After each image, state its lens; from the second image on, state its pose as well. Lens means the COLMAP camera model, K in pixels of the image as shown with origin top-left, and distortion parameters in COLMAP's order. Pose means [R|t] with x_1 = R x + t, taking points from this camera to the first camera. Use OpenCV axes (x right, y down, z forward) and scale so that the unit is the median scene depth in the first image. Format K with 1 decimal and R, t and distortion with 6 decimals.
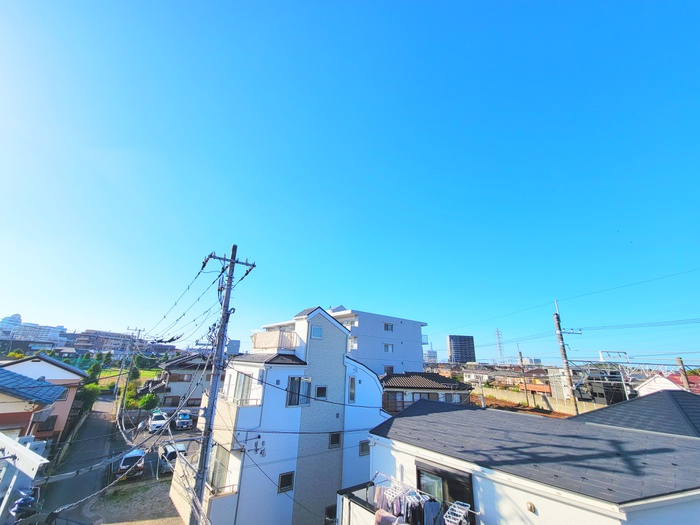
lens RADIAL K [[285.2, 0, 347.7], [0, 285.2, 261.9], [0, 0, 1]] dist [0.001241, 0.000144]
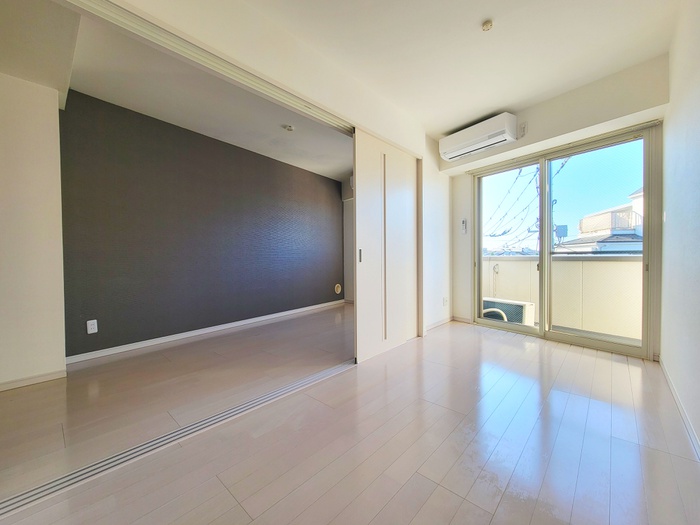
lens RADIAL K [[285.2, 0, 347.7], [0, 285.2, 261.9], [0, 0, 1]] dist [0.001241, 0.000144]
pose [[0.556608, -0.029340, -0.830257, 0.074585], [0.303711, 0.937388, 0.170483, -0.047282], [0.773270, -0.347050, 0.530669, -0.308872]]
